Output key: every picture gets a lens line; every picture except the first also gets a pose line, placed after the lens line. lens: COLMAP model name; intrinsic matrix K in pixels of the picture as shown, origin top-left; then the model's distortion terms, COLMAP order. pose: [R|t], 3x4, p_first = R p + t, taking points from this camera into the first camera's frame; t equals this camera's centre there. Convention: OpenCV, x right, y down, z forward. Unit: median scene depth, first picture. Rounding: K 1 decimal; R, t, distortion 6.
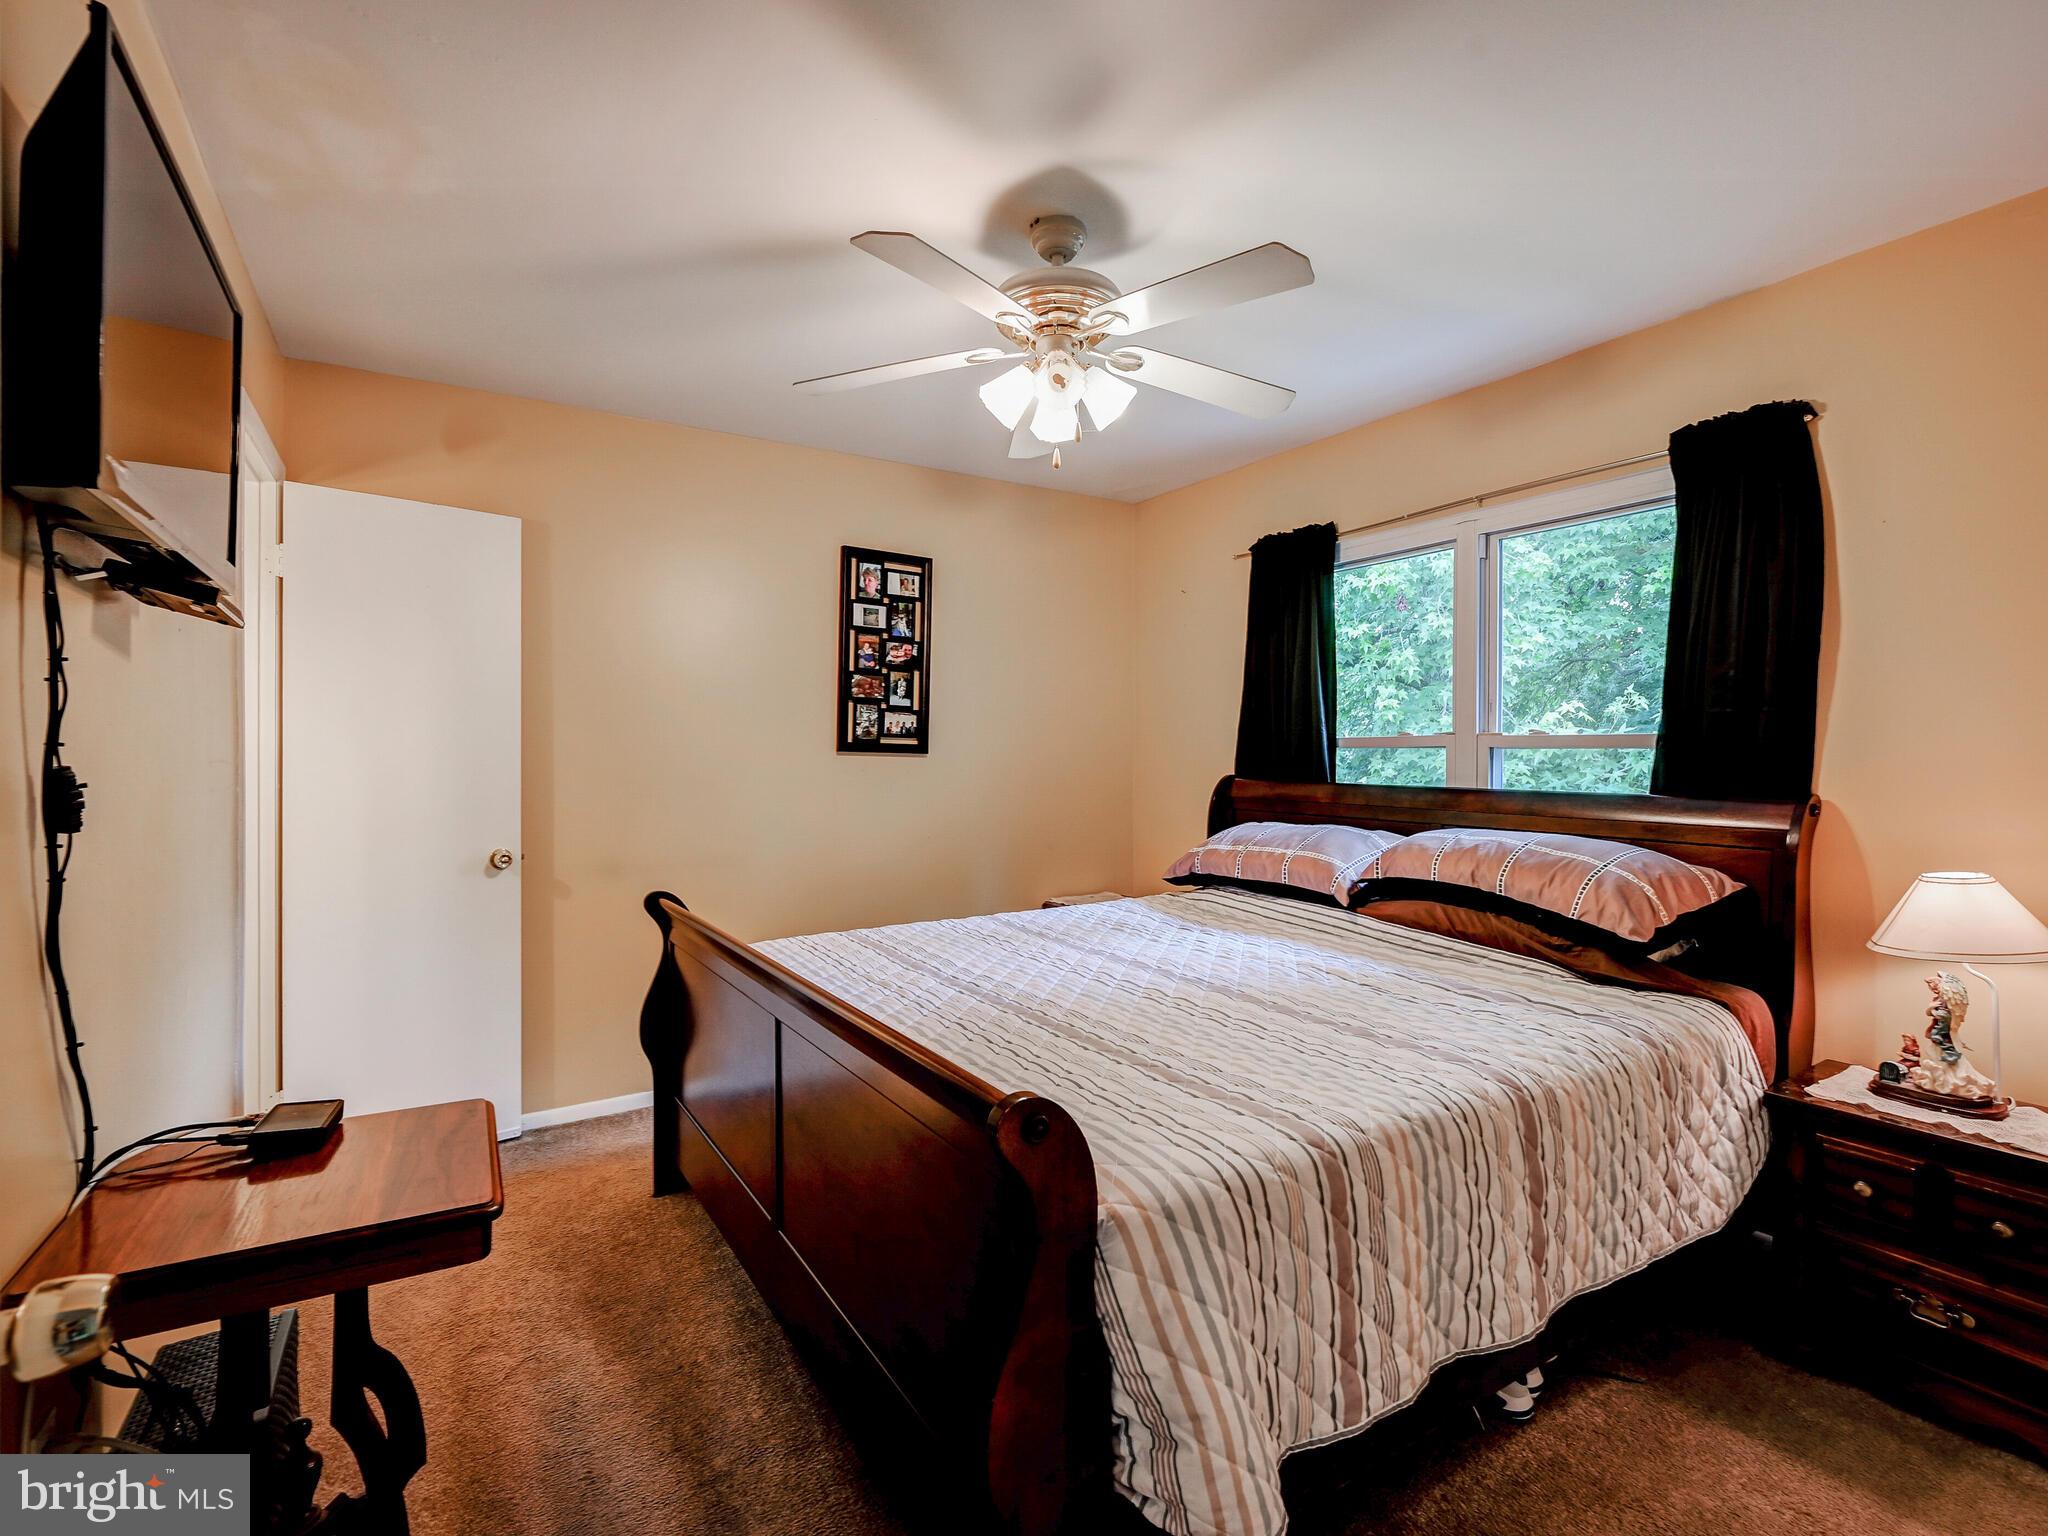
lens RADIAL K [[974.4, 0, 1024.0], [0, 974.4, 768.0], [0, 0, 1]] dist [-0.000559, -0.000036]
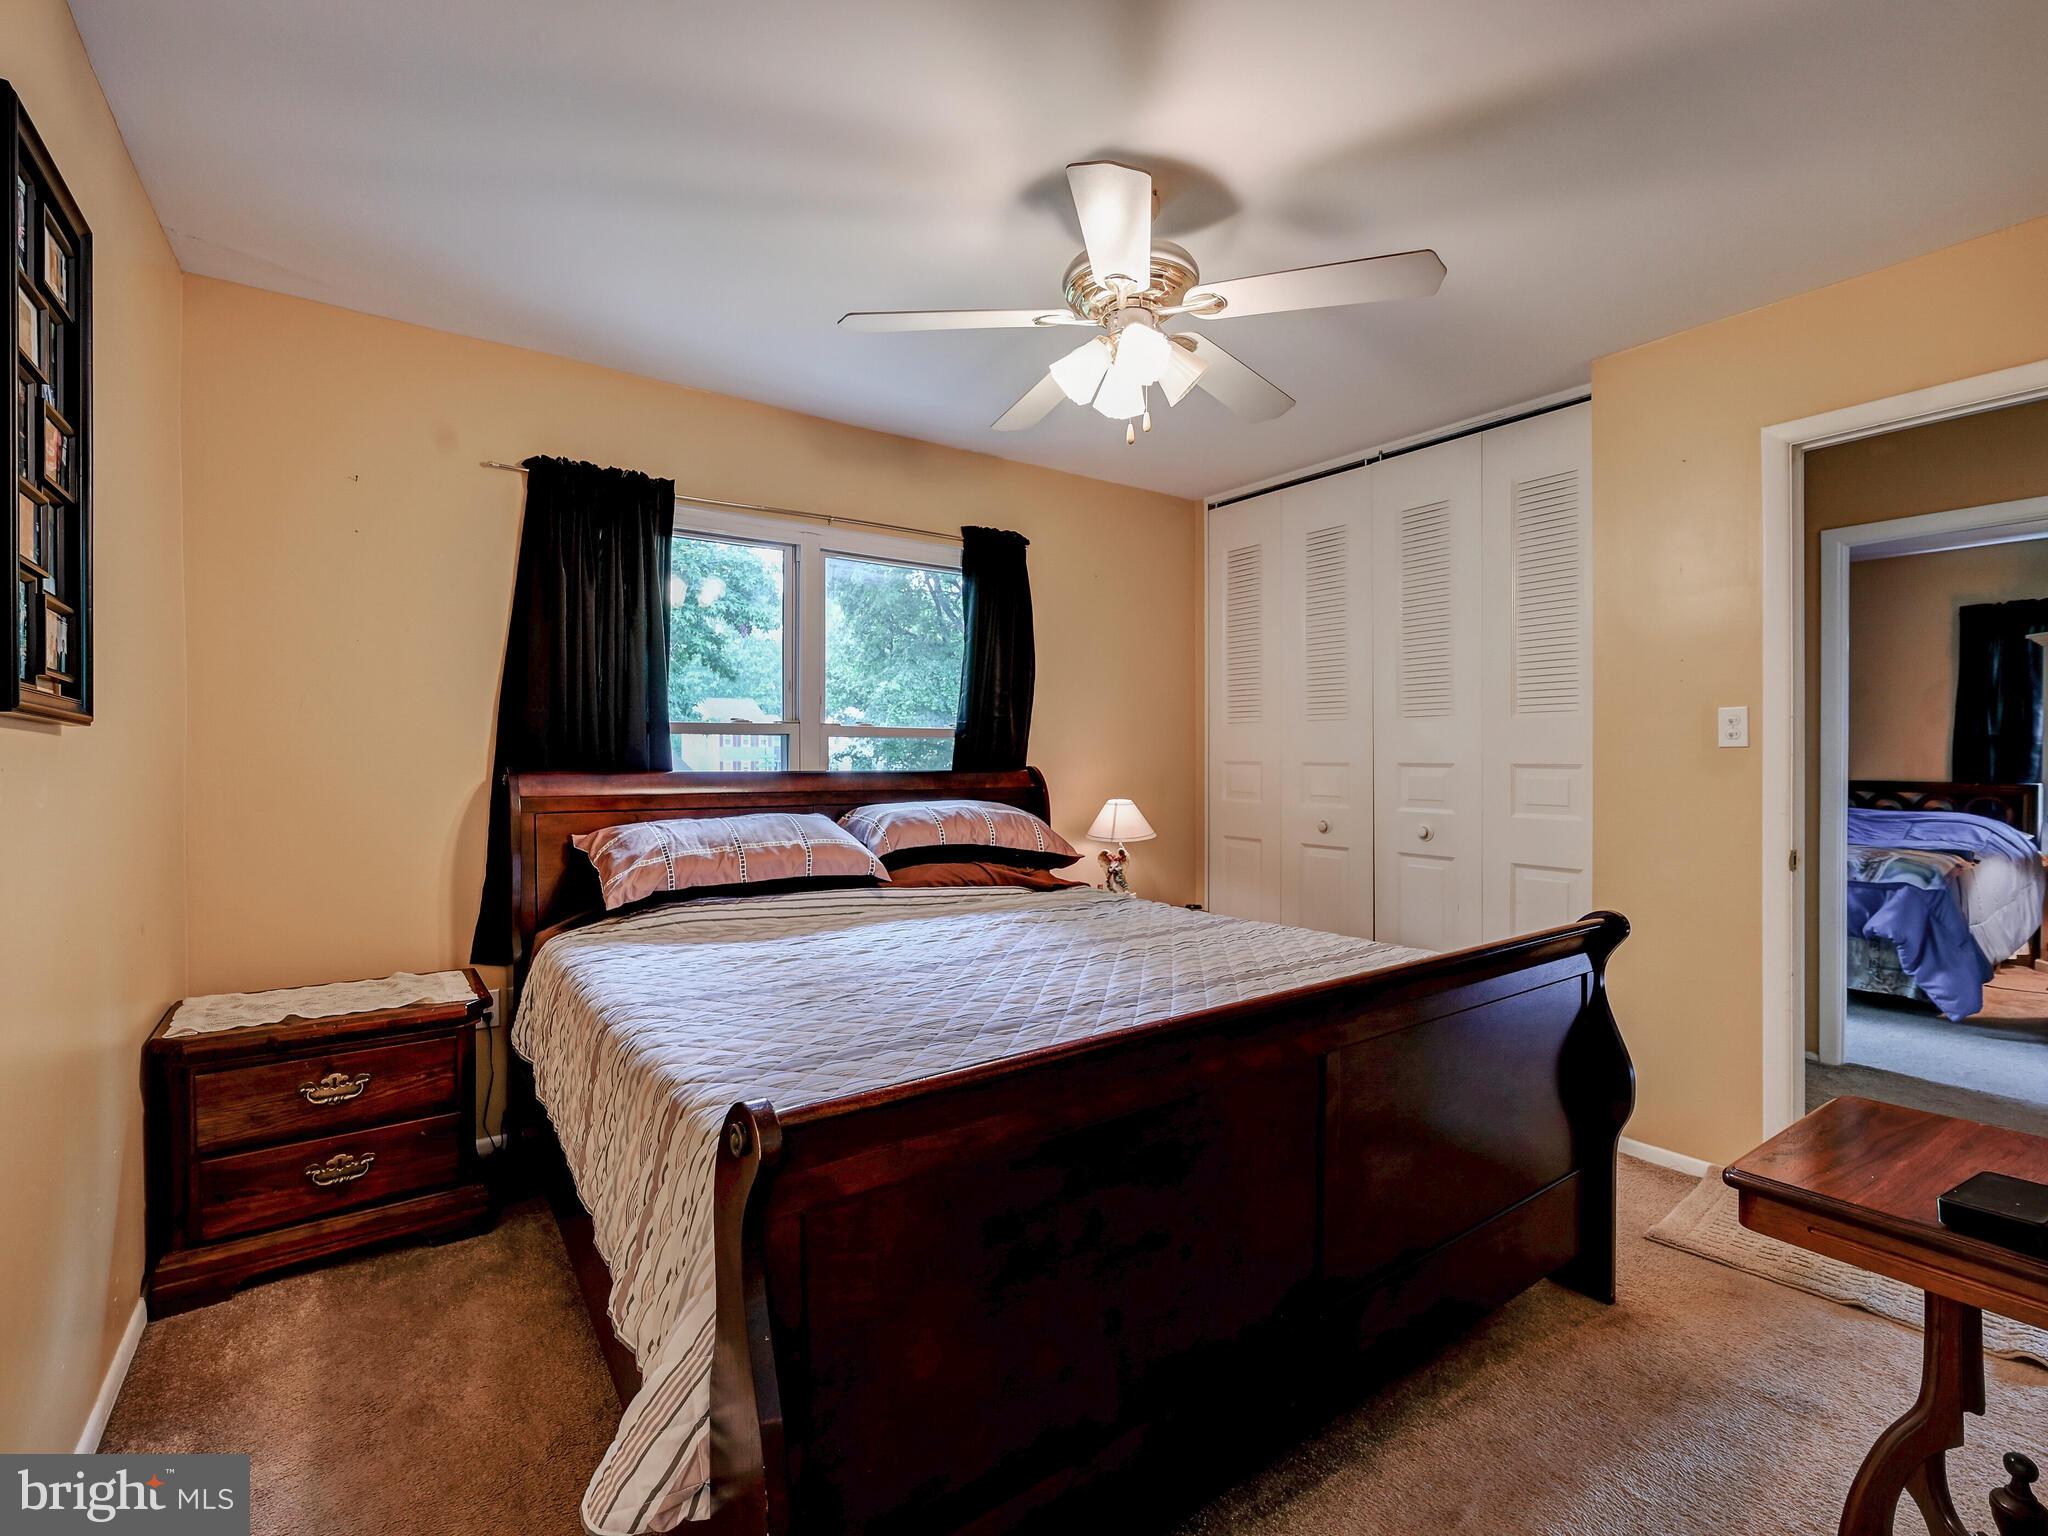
lens RADIAL K [[974.4, 0, 1024.0], [0, 974.4, 768.0], [0, 0, 1]] dist [-0.000559, -0.000036]
pose [[-0.040890, -0.007207, 0.999138, -0.506861], [0.011150, 0.999908, 0.007669, 0.006550], [-0.999101, 0.011454, -0.040806, 0.611766]]
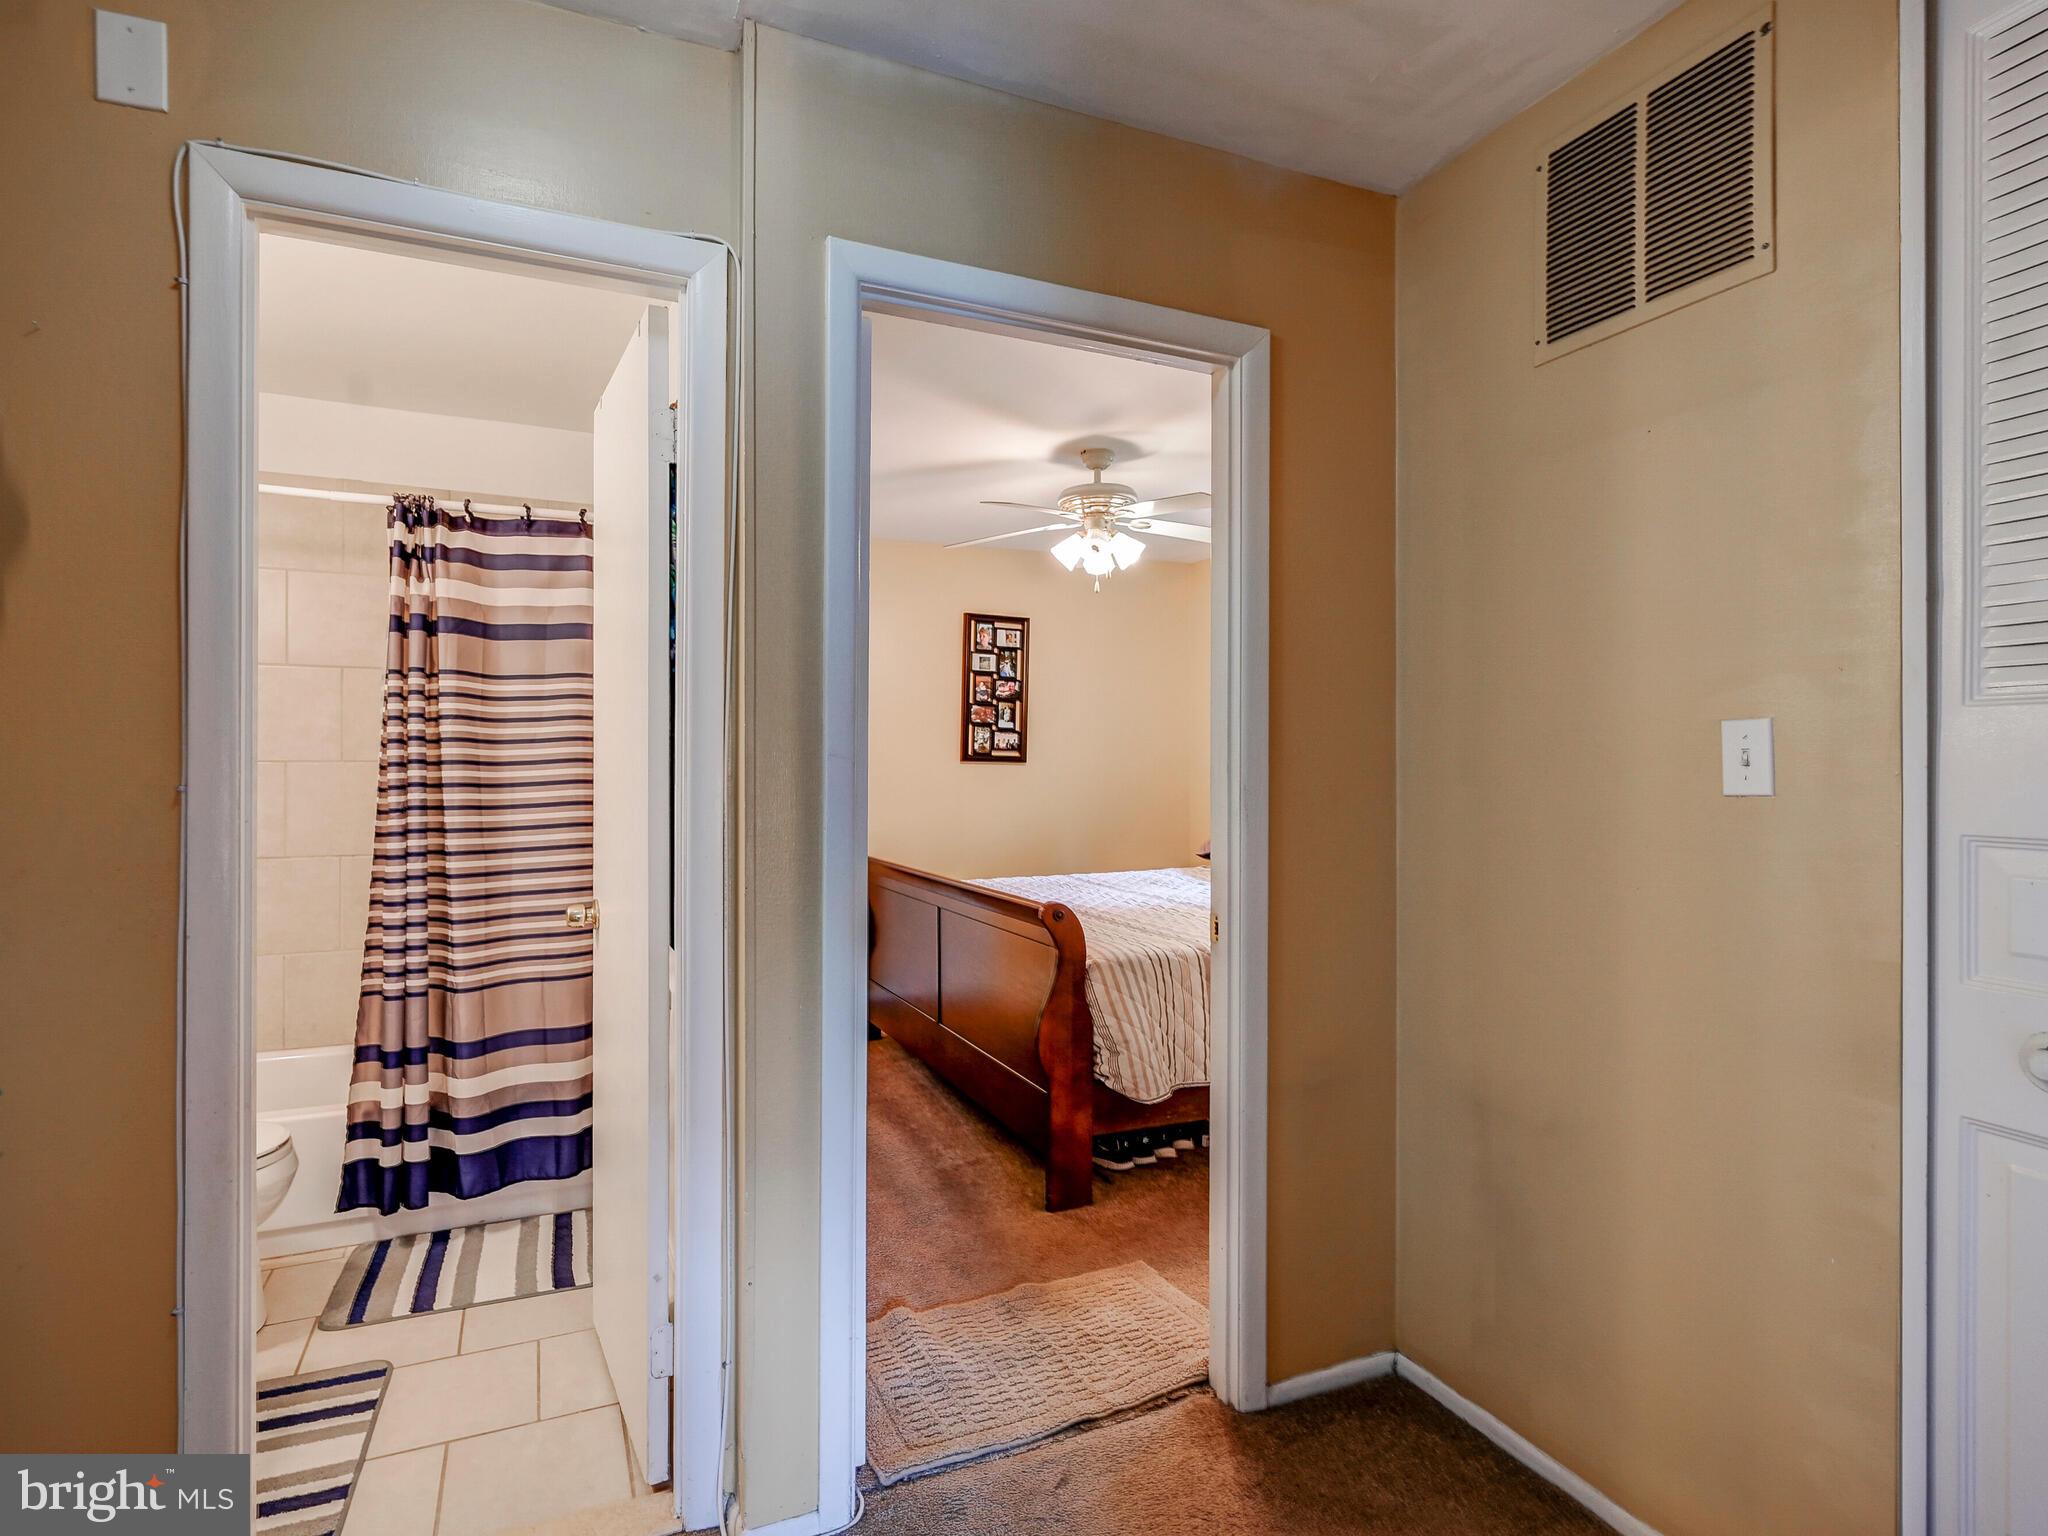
lens RADIAL K [[974.4, 0, 1024.0], [0, 974.4, 768.0], [0, 0, 1]] dist [-0.000559, -0.000036]
pose [[0.993985, -0.000750, -0.109512, 0.048608], [-0.000141, 0.999967, -0.008129, 0.003961], [0.109514, 0.008095, 0.993952, -0.363738]]
